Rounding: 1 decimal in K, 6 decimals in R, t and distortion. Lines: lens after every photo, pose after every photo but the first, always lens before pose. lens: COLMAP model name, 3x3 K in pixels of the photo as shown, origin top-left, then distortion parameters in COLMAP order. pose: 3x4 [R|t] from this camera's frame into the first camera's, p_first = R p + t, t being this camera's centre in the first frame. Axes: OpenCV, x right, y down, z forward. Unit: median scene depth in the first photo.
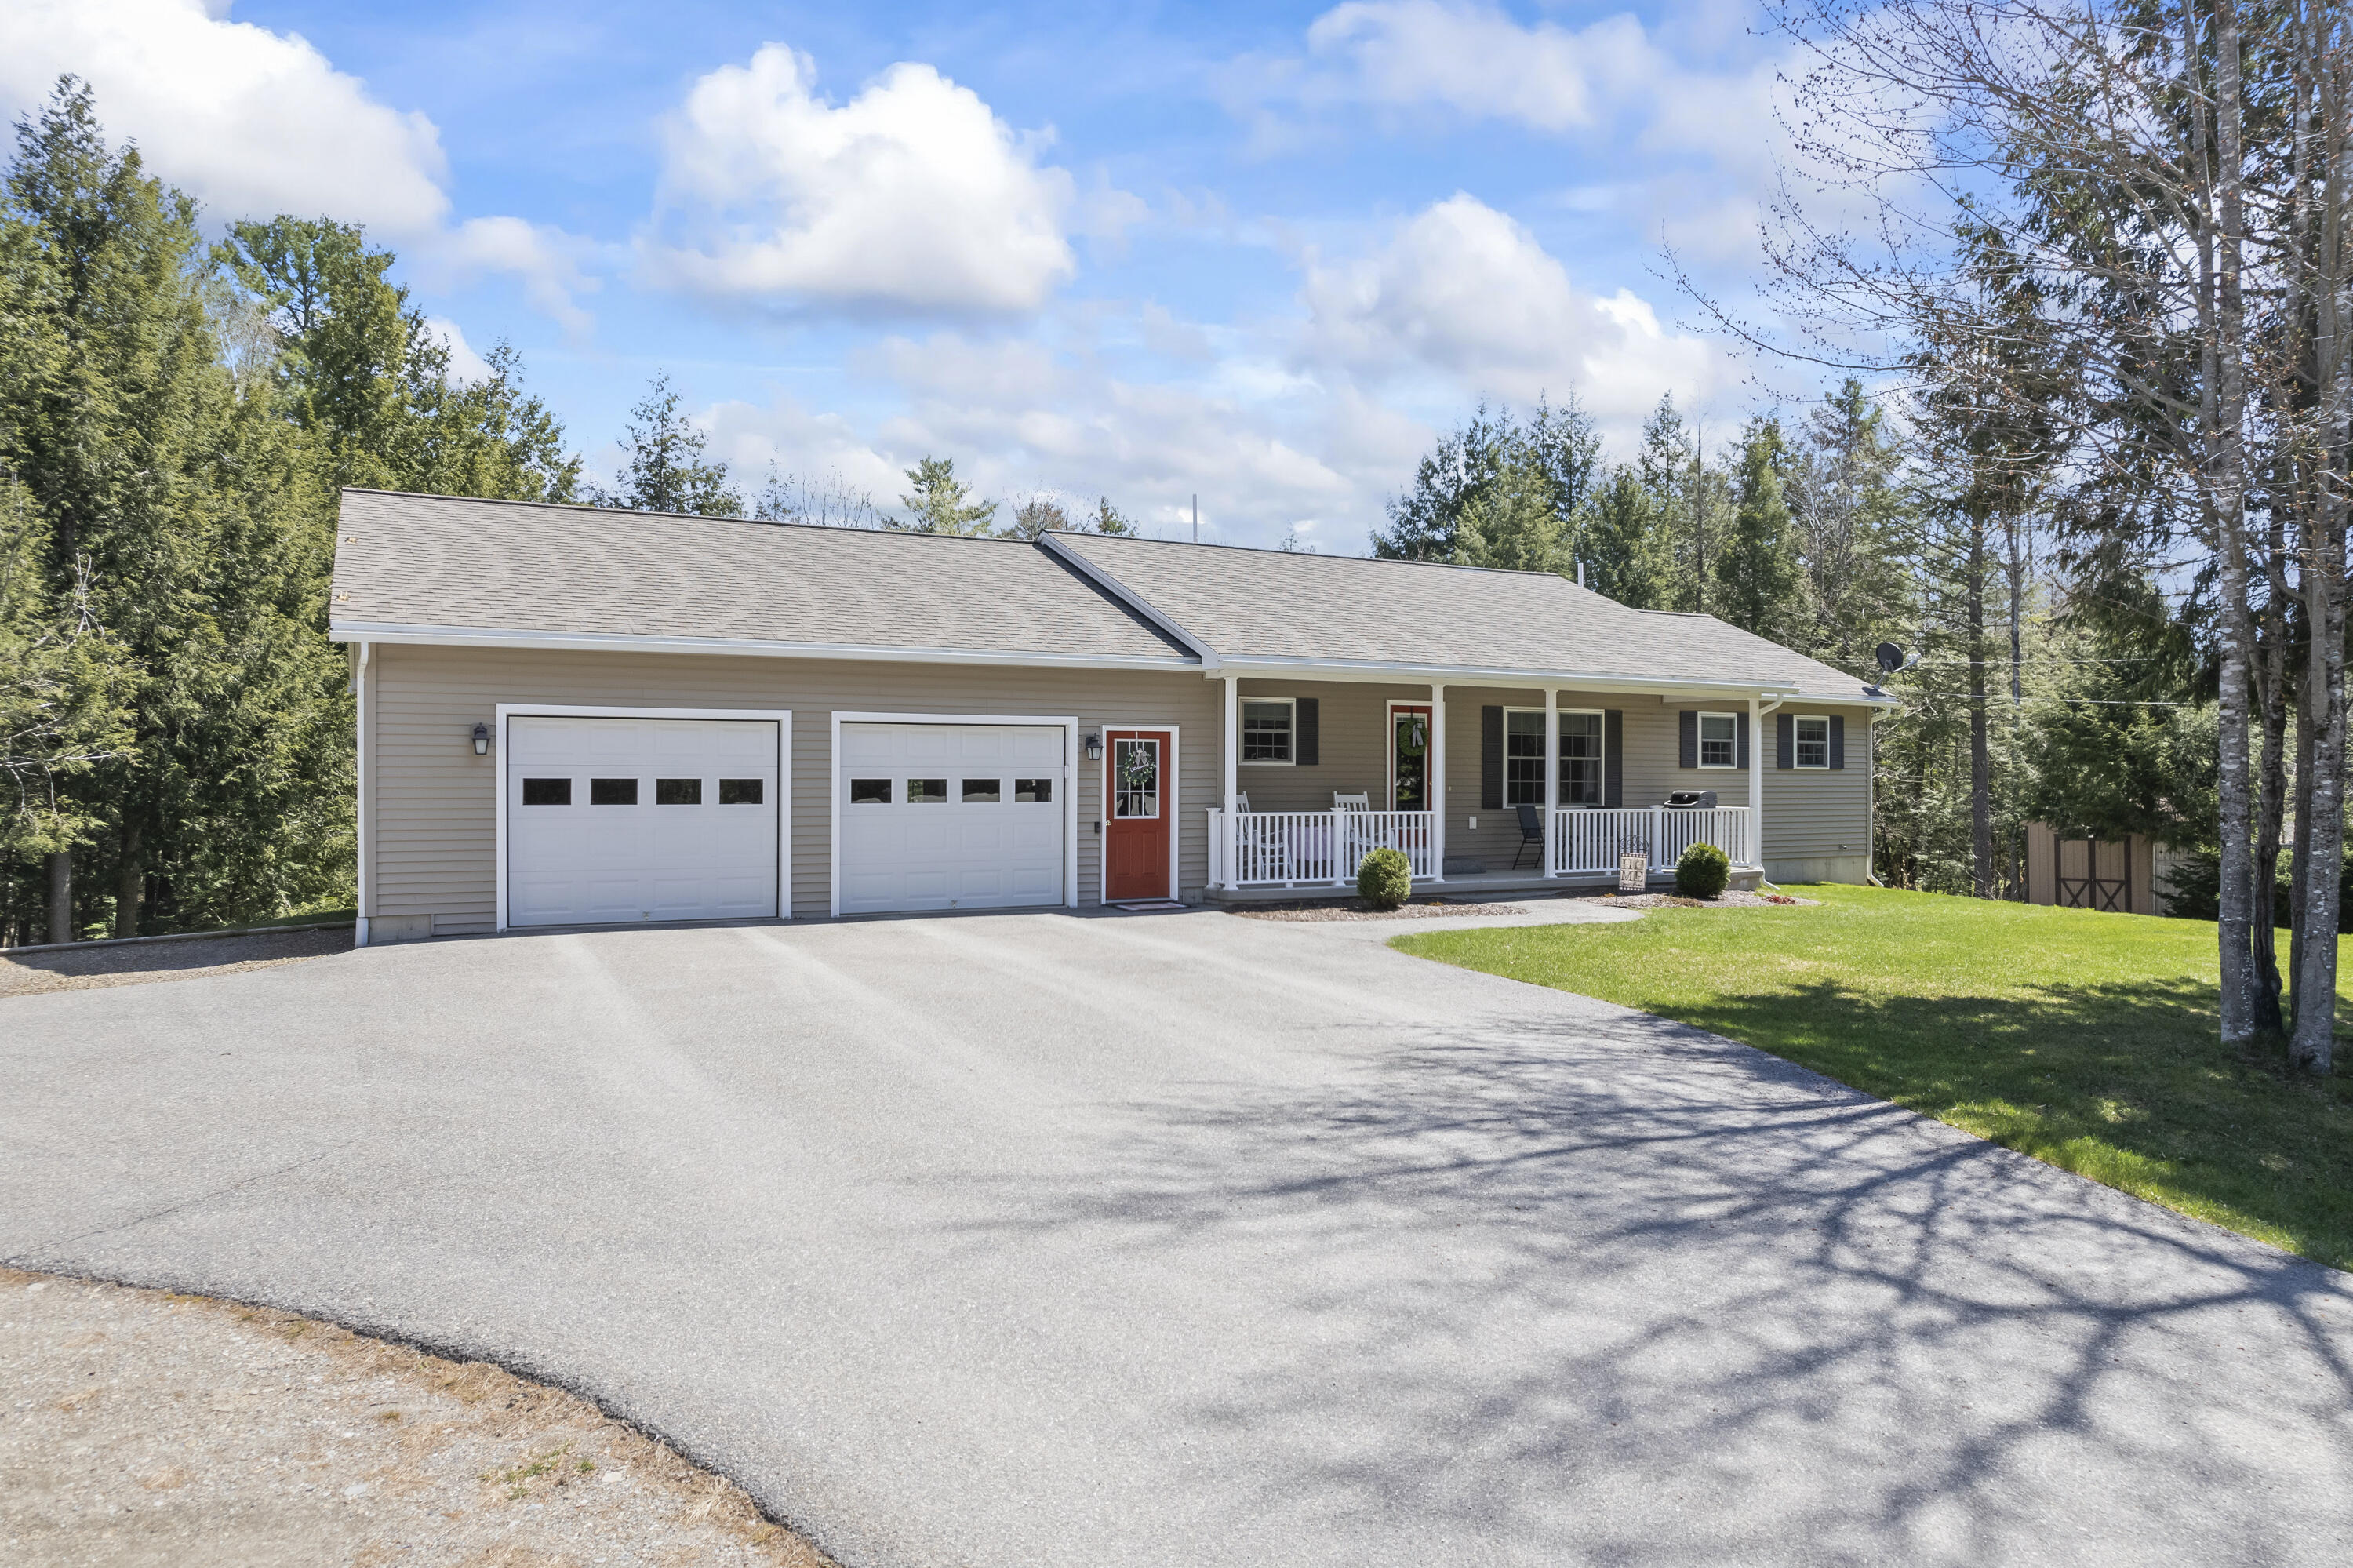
lens RADIAL K [[1499.2, 0, 1176.5], [0, 1499.2, 784.0], [0, 0, 1]] dist [-0.072221, 0.061278]
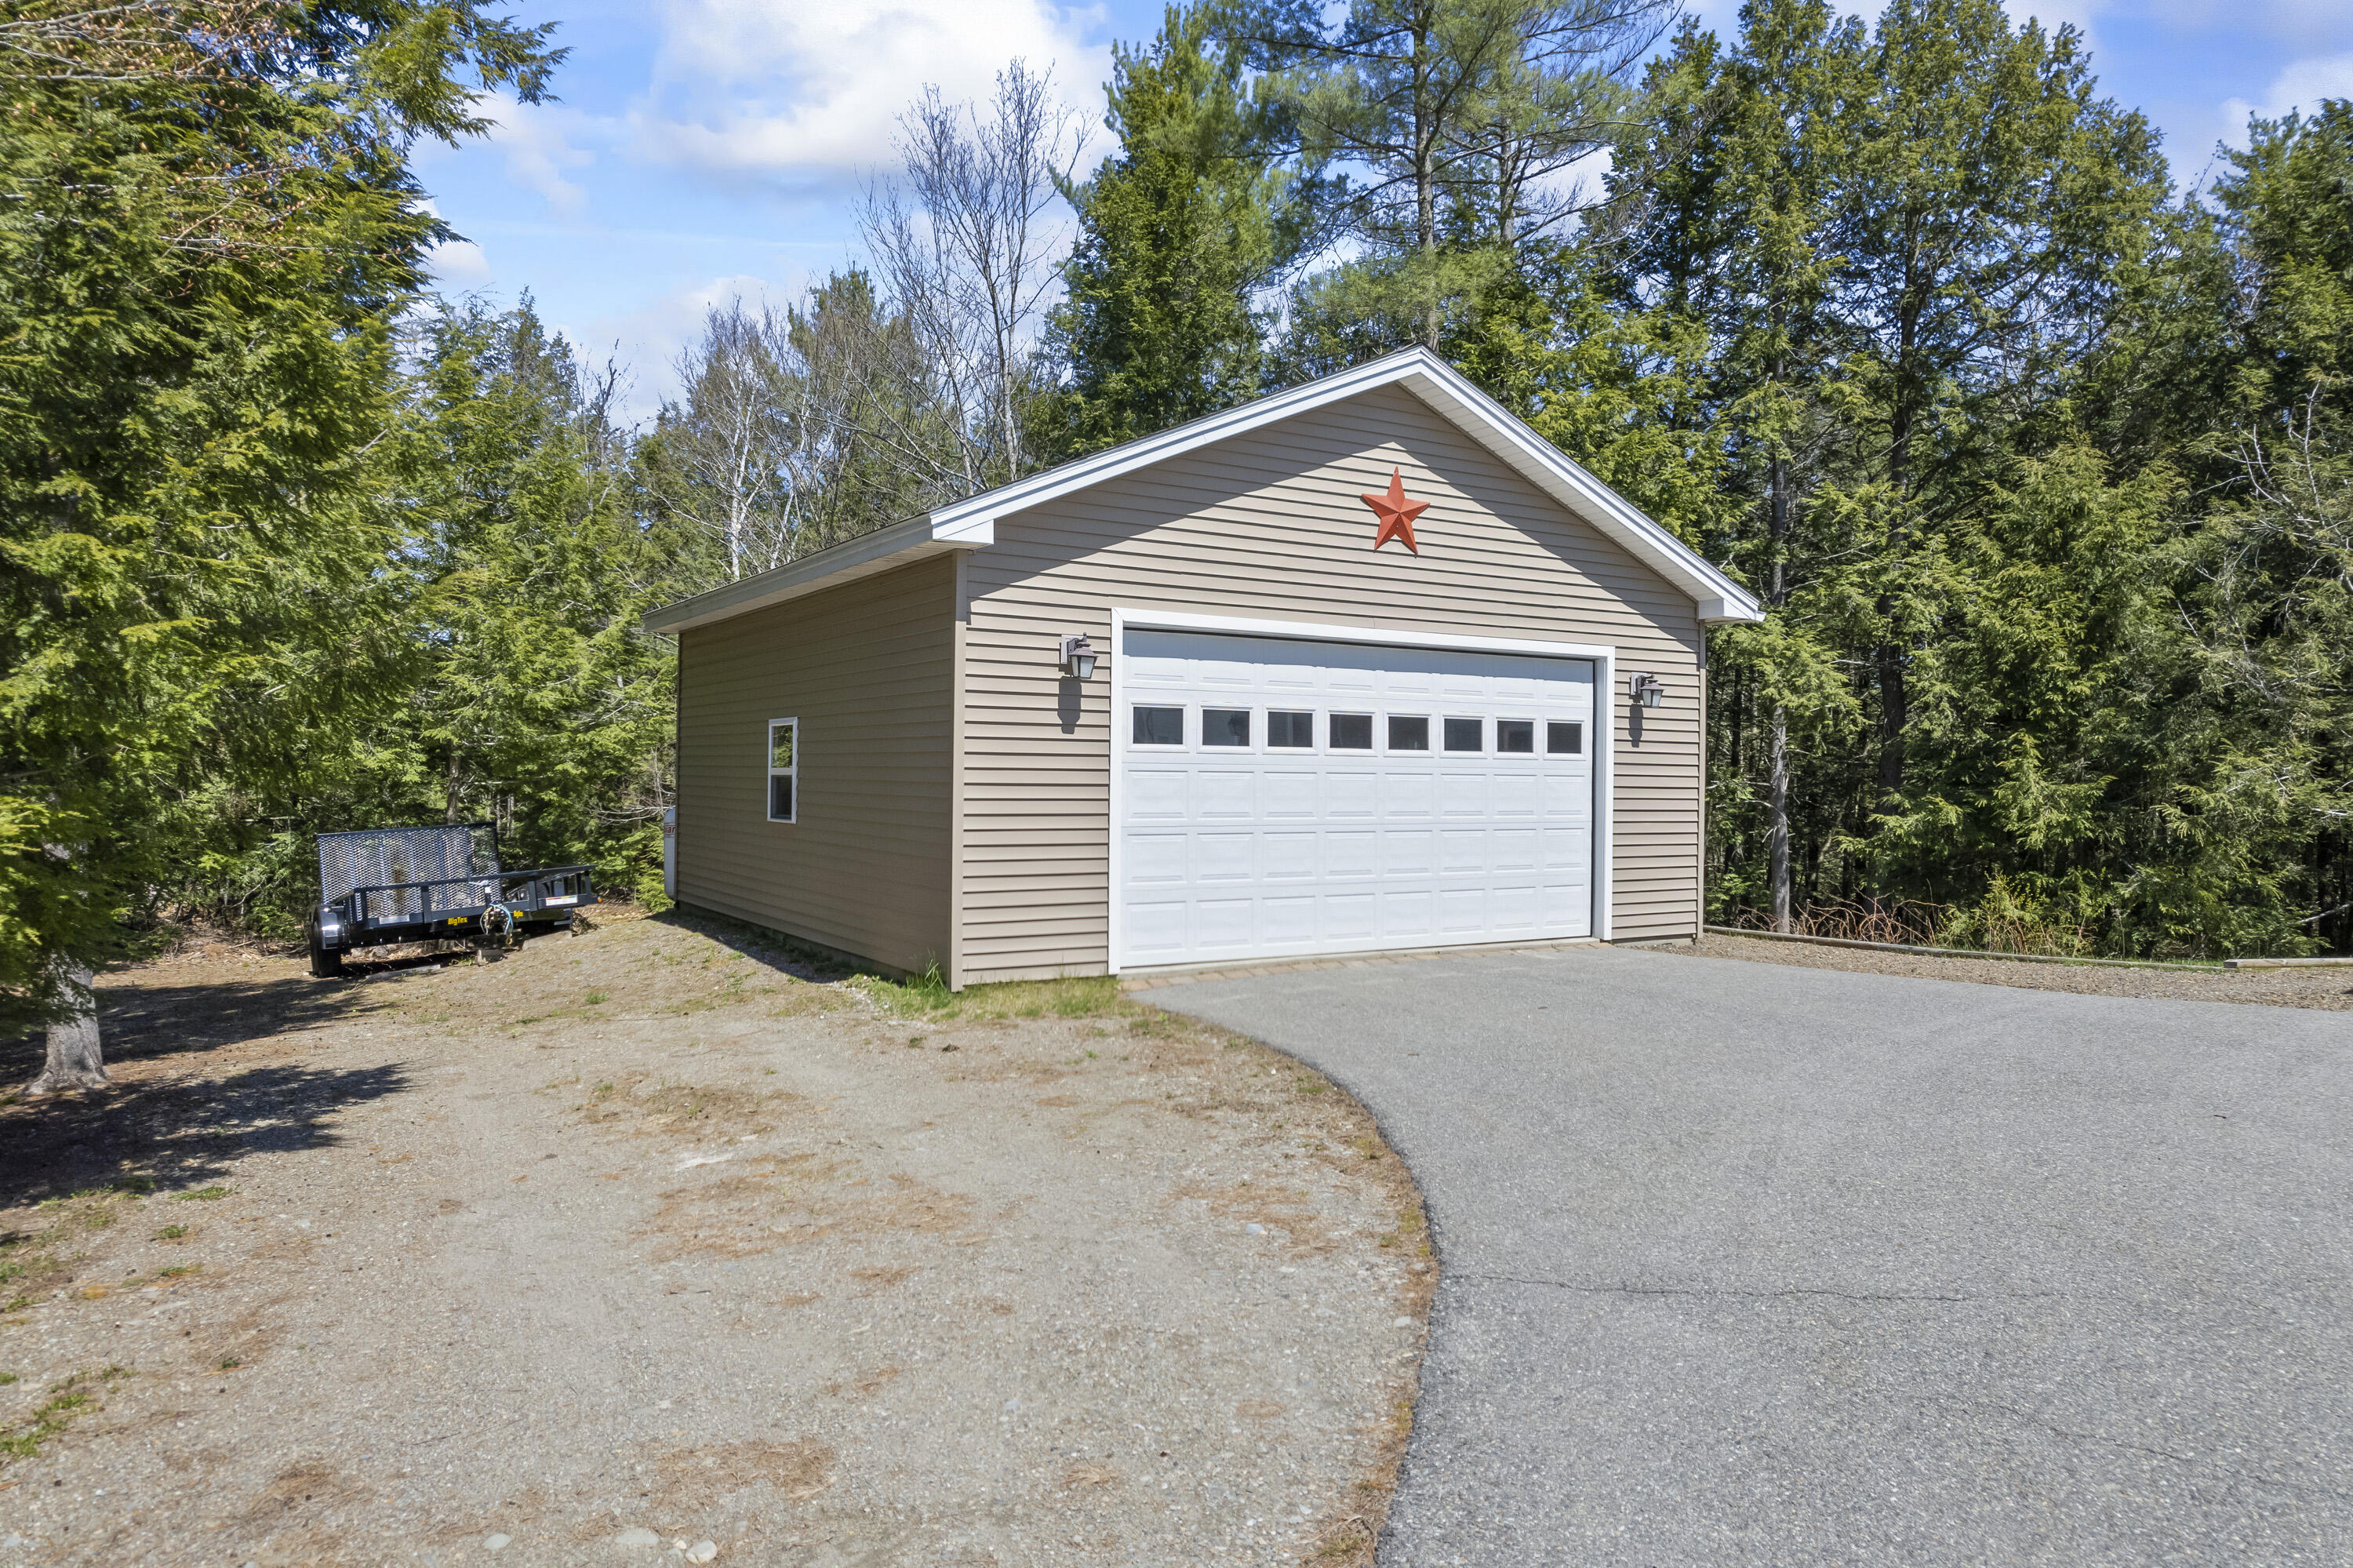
lens RADIAL K [[1506.0, 0, 1183.3], [0, 1506.0, 776.8], [0, 0, 1]] dist [-0.084005, 0.071217]
pose [[0.042689, -0.004496, -0.999078, -0.011180], [-0.014482, 0.999882, -0.005118, 0.022820], [0.998983, 0.014687, 0.042619, 0.253971]]
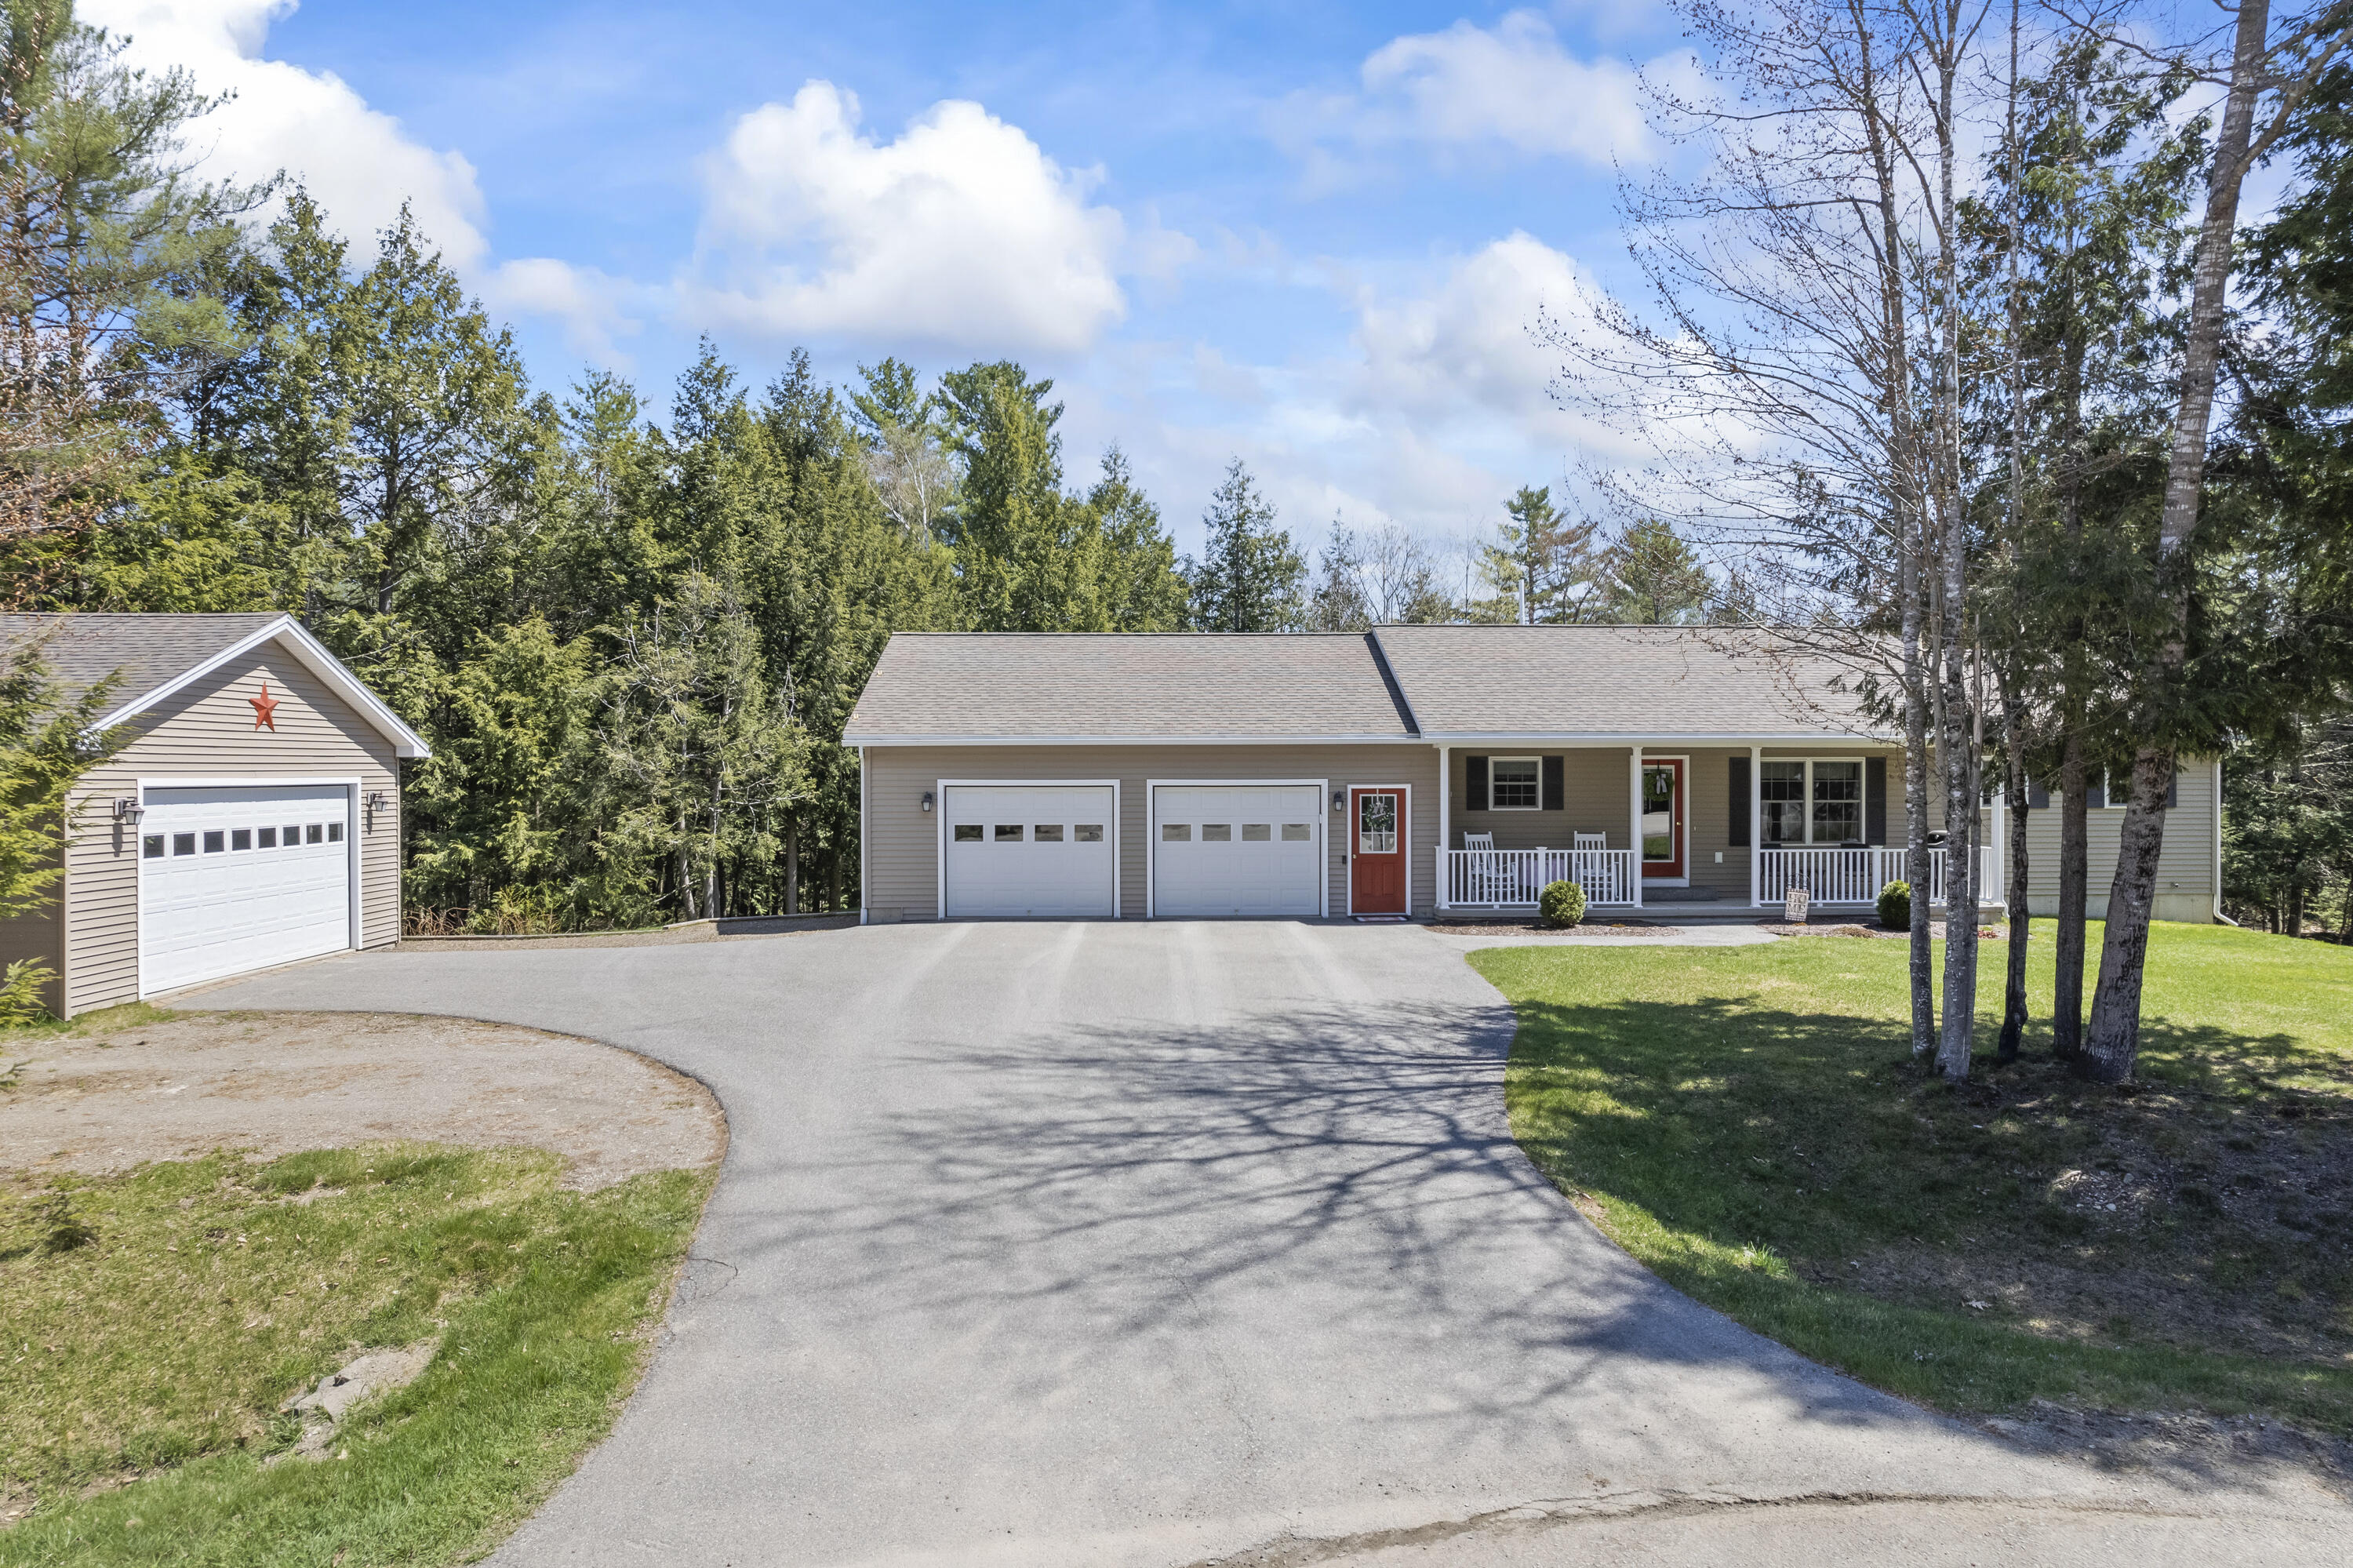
lens RADIAL K [[1499.2, 0, 1176.5], [0, 1499.2, 784.0], [0, 0, 1]] dist [-0.072221, 0.061278]
pose [[0.891690, -0.001203, -0.452645, 0.418235], [0.001855, 0.999998, 0.000998, -0.040643], [0.452643, -0.001729, 0.891690, -0.280479]]
